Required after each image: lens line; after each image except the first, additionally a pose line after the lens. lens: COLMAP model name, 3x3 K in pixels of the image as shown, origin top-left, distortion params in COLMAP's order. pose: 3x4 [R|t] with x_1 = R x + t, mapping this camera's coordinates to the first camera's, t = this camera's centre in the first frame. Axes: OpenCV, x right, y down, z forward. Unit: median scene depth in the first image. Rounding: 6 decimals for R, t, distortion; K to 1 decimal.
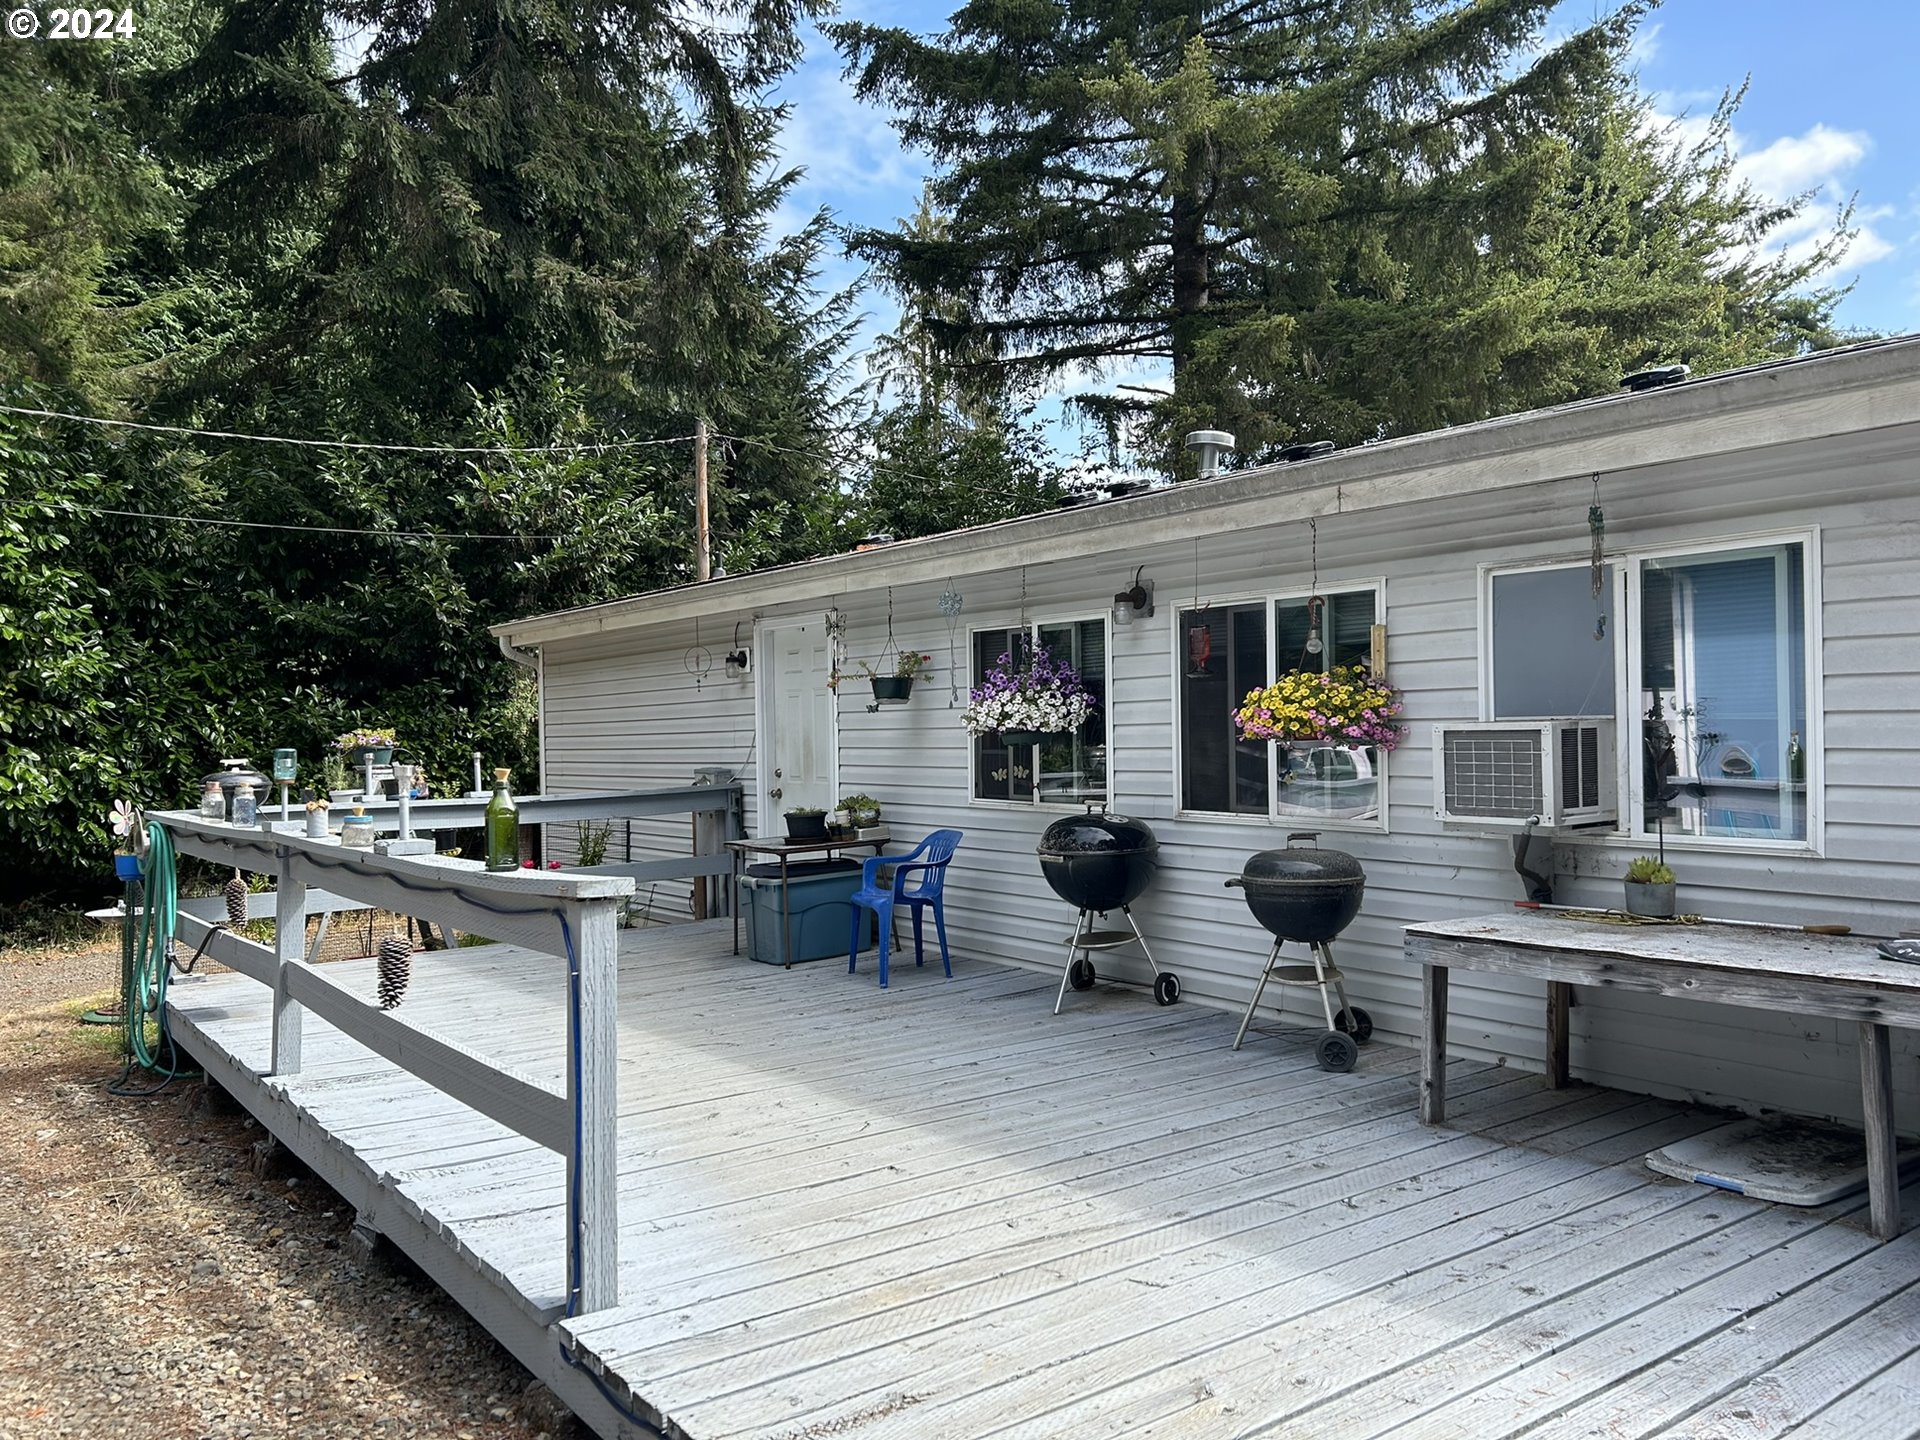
lens RADIAL K [[1442.7, 0, 960.0], [0, 1442.7, 720.0], [0, 0, 1]] dist [0.100558, -0.165438]
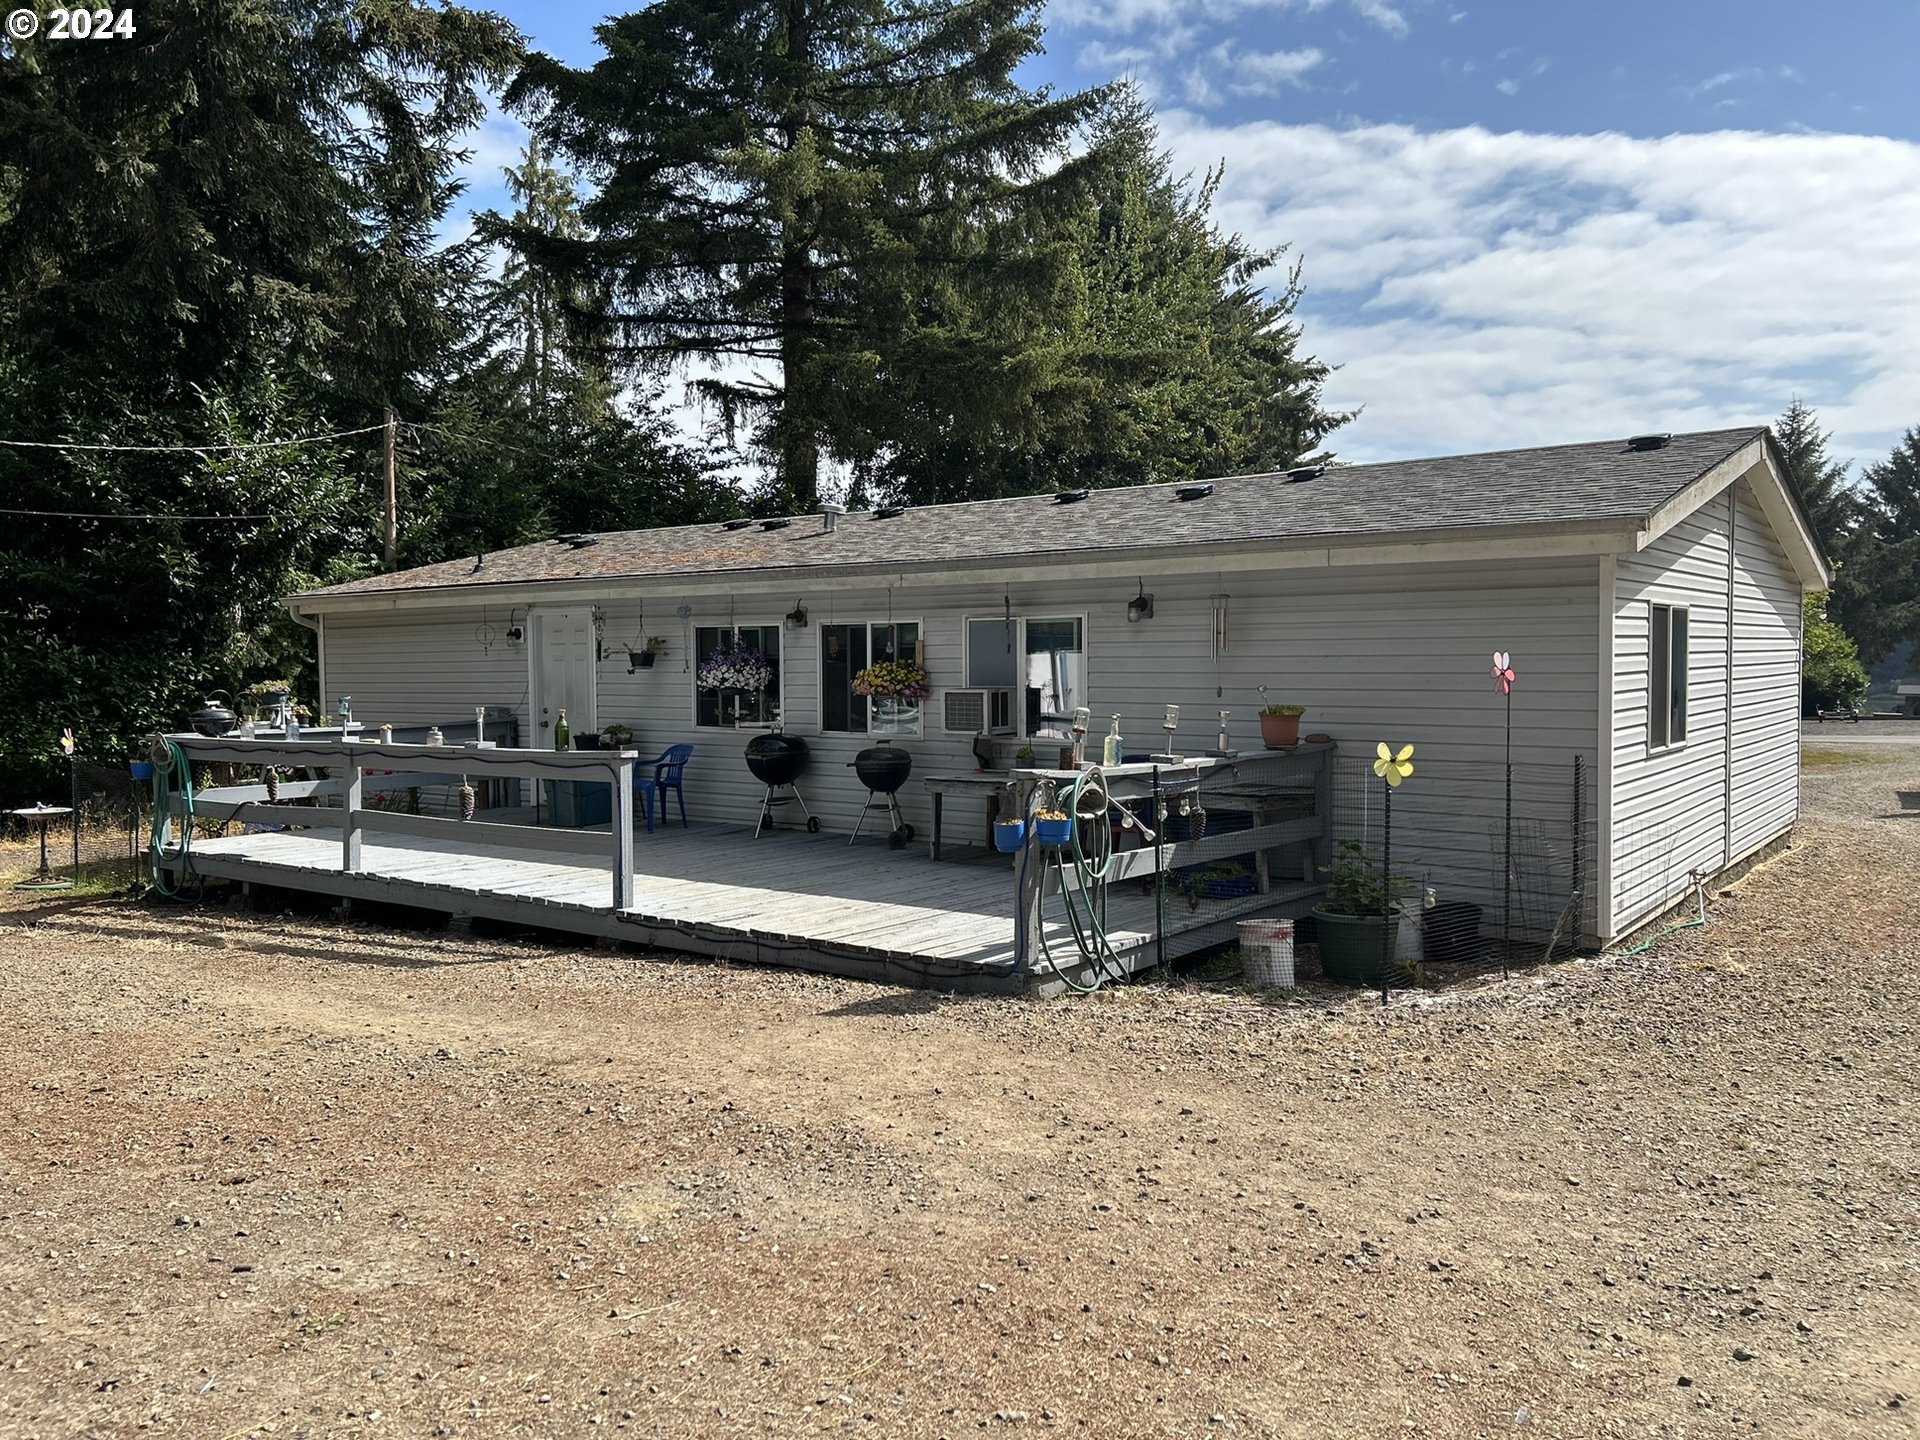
lens RADIAL K [[1442.7, 0, 960.0], [0, 1442.7, 720.0], [0, 0, 1]] dist [0.100558, -0.165438]
pose [[0.960810, -0.001719, 0.277201, -0.071629], [-0.010516, 0.999035, 0.042645, -0.012478], [-0.277007, -0.043889, 0.959865, -0.313772]]
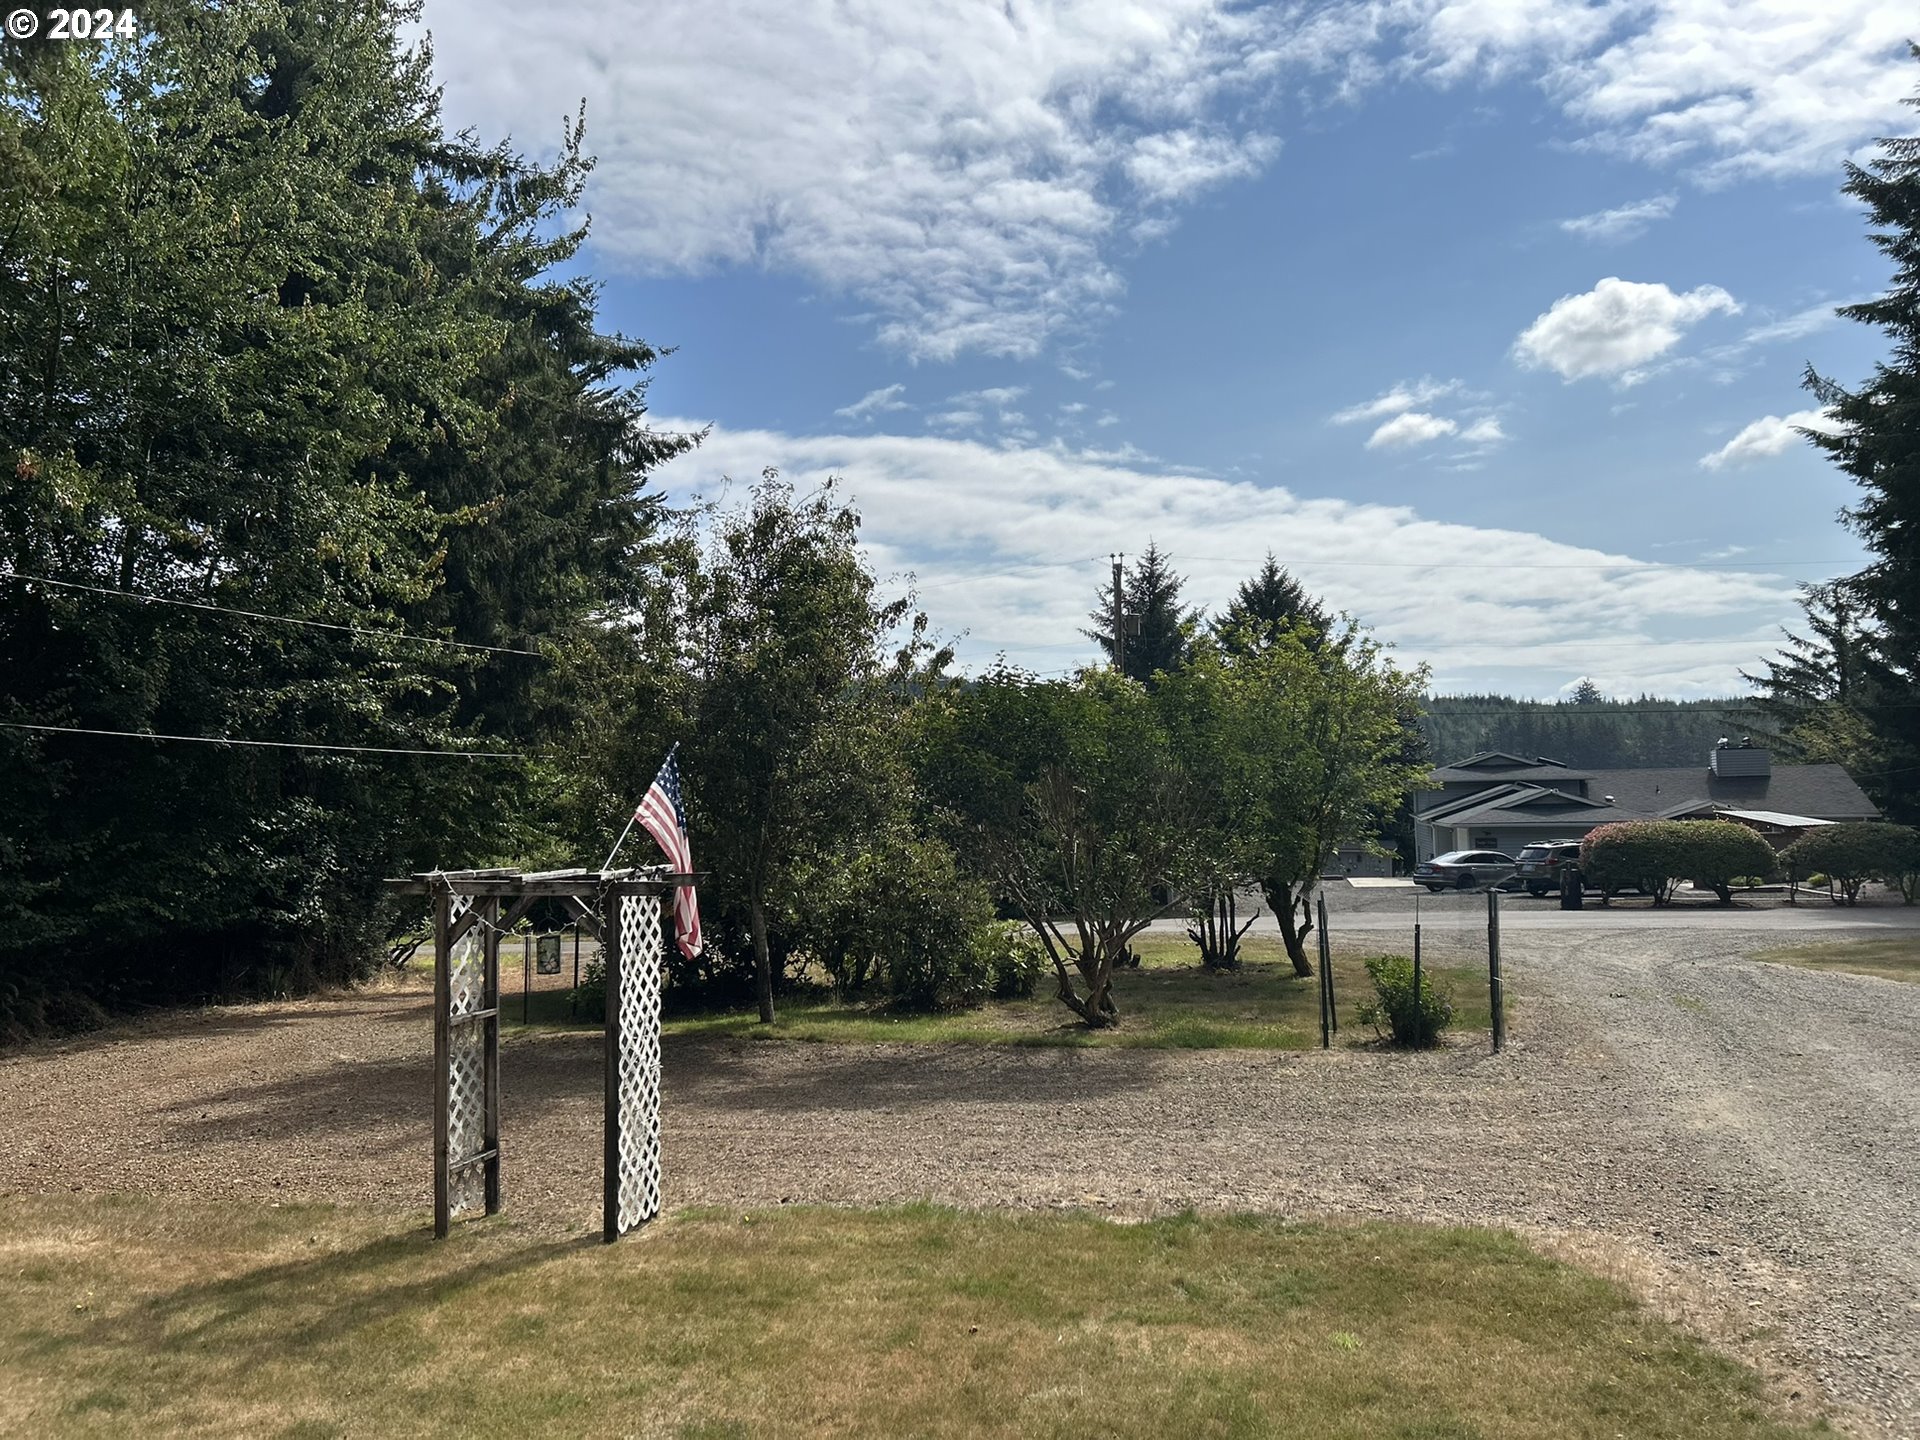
lens RADIAL K [[1454.4, 0, 956.7], [0, 1454.4, 735.7], [0, 0, 1]] dist [0.063337, -0.058547]
pose [[0.757605, 0.041620, 0.651385, 0.501645], [-0.014070, 0.998774, -0.047453, -0.049326], [-0.652561, 0.026786, 0.757262, 0.601761]]
